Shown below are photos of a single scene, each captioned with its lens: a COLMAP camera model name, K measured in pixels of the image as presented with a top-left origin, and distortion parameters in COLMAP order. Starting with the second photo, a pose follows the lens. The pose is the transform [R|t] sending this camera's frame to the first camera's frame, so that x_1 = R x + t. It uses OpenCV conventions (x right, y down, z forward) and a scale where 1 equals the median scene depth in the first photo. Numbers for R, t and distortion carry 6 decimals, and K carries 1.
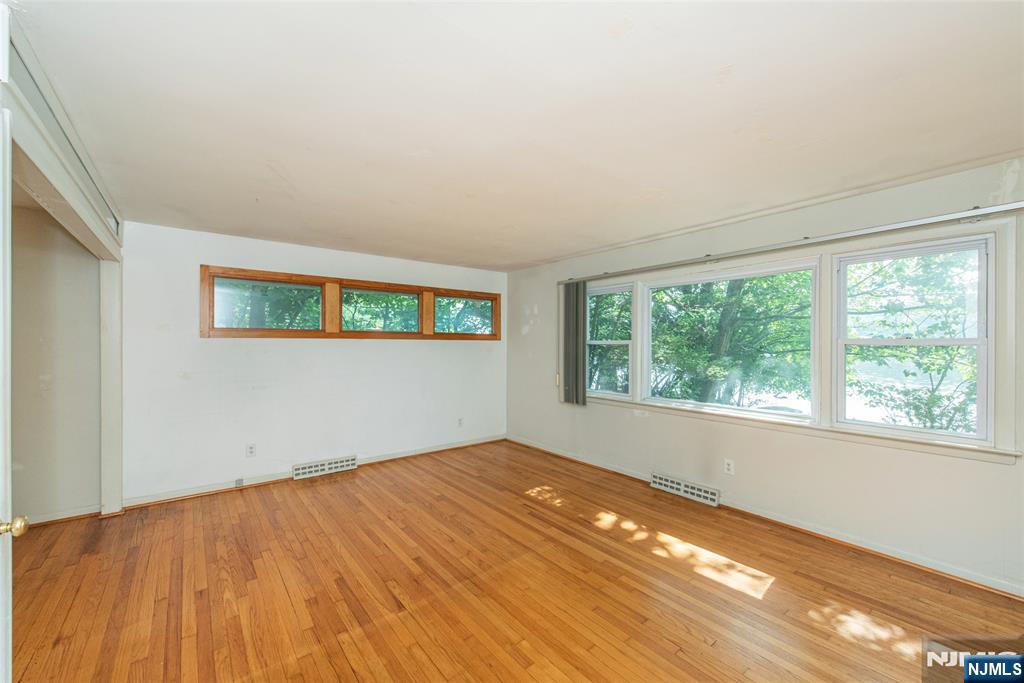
lens RADIAL K [[411.8, 0, 510.7], [0, 411.8, 343.1], [0, 0, 1]] dist [0.015299, -0.003886]
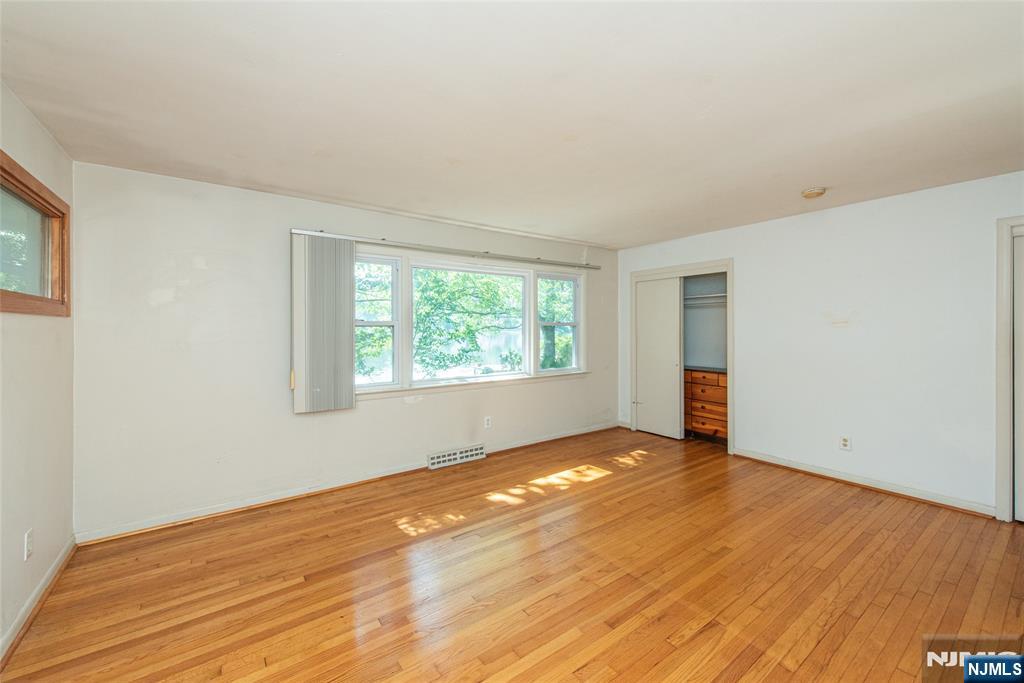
lens RADIAL K [[411.8, 0, 512.7], [0, 411.8, 331.4], [0, 0, 1]] dist [0.015299, -0.003886]
pose [[0.031643, -0.017066, 0.999354, -0.735669], [-0.000476, 0.999854, 0.017090, -0.001792], [-0.999499, -0.001016, 0.031631, 0.891990]]
